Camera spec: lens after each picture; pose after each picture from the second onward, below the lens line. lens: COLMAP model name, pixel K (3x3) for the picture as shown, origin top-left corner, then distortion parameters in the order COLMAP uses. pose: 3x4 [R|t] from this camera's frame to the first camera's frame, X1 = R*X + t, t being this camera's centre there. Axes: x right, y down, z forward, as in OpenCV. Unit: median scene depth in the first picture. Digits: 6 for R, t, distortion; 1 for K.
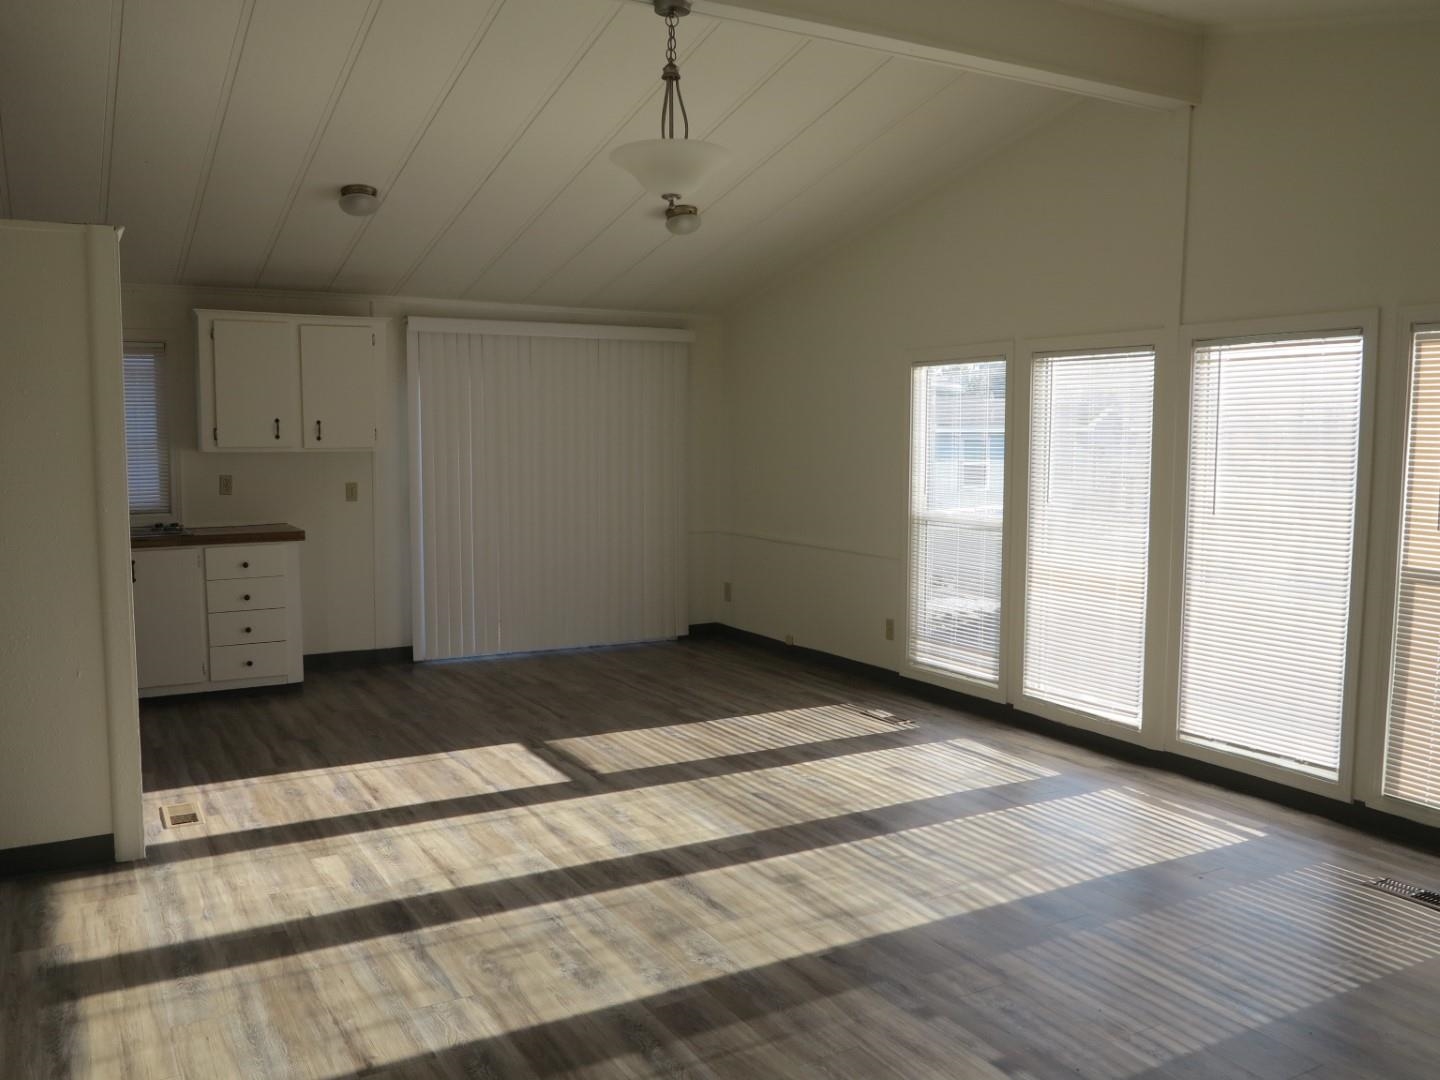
lens RADIAL K [[1184.6, 0, 717.8], [0, 1184.6, 538.4], [0, 0, 1]] dist [-0.058590, 0.006246]
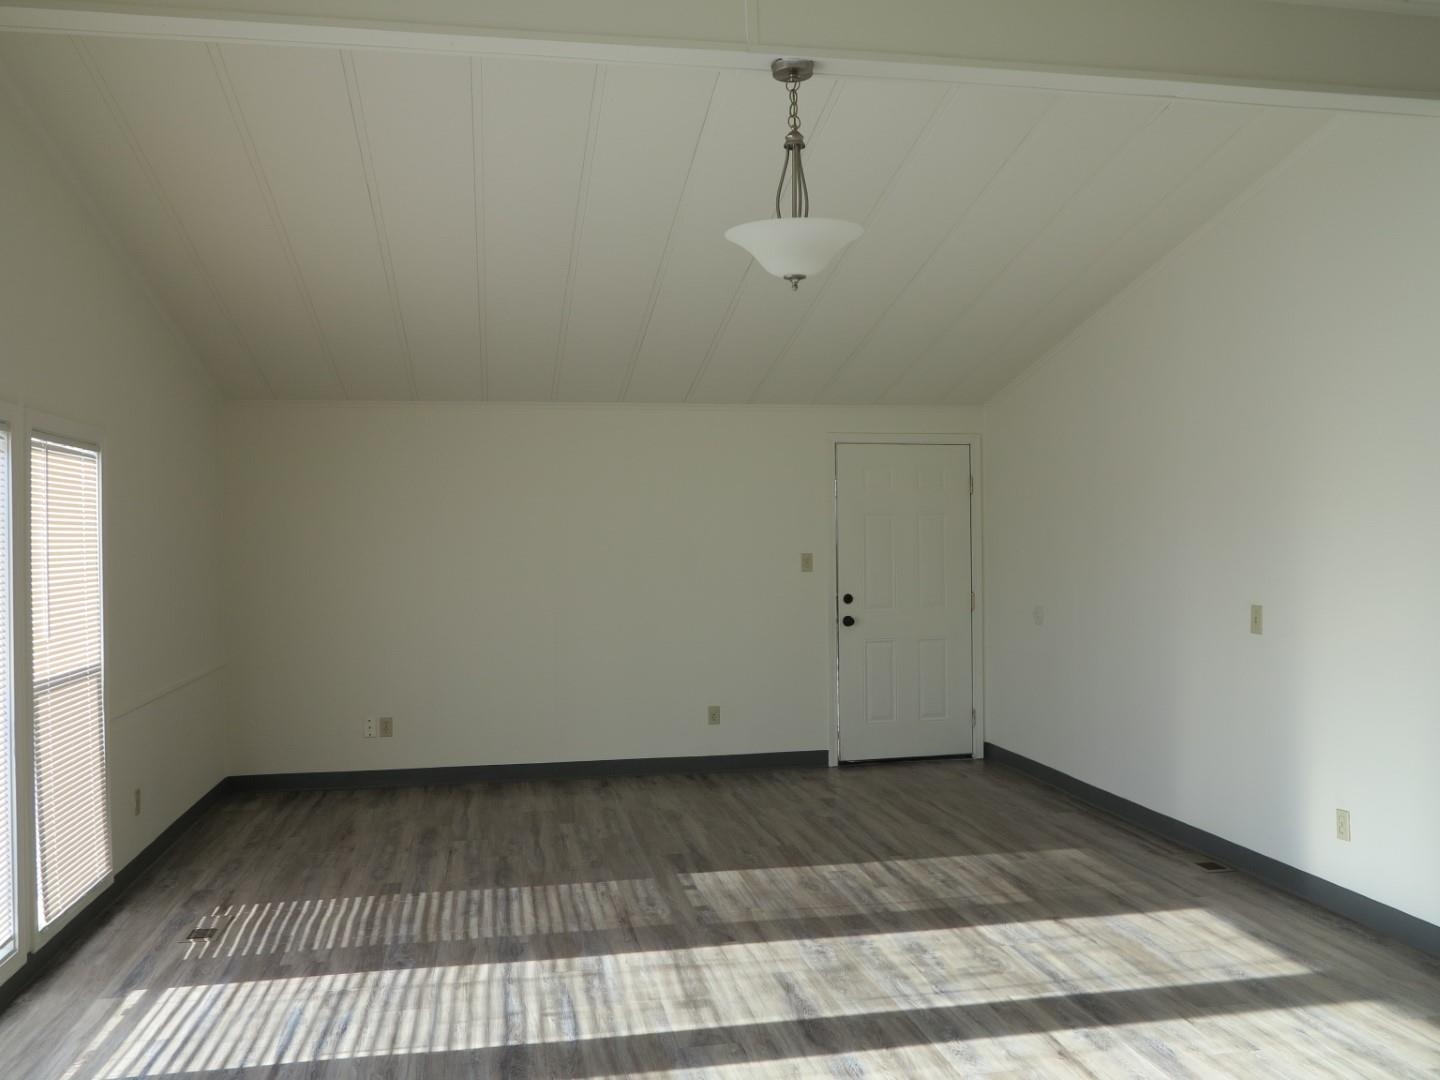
lens RADIAL K [[1184.6, 0, 717.4], [0, 1184.6, 542.6], [0, 0, 1]] dist [-0.058590, 0.006246]
pose [[-0.946802, 0.004367, 0.321786, -0.288032], [0.036394, 0.994946, 0.093580, -0.186162], [-0.319751, 0.100312, -0.942177, 2.002583]]
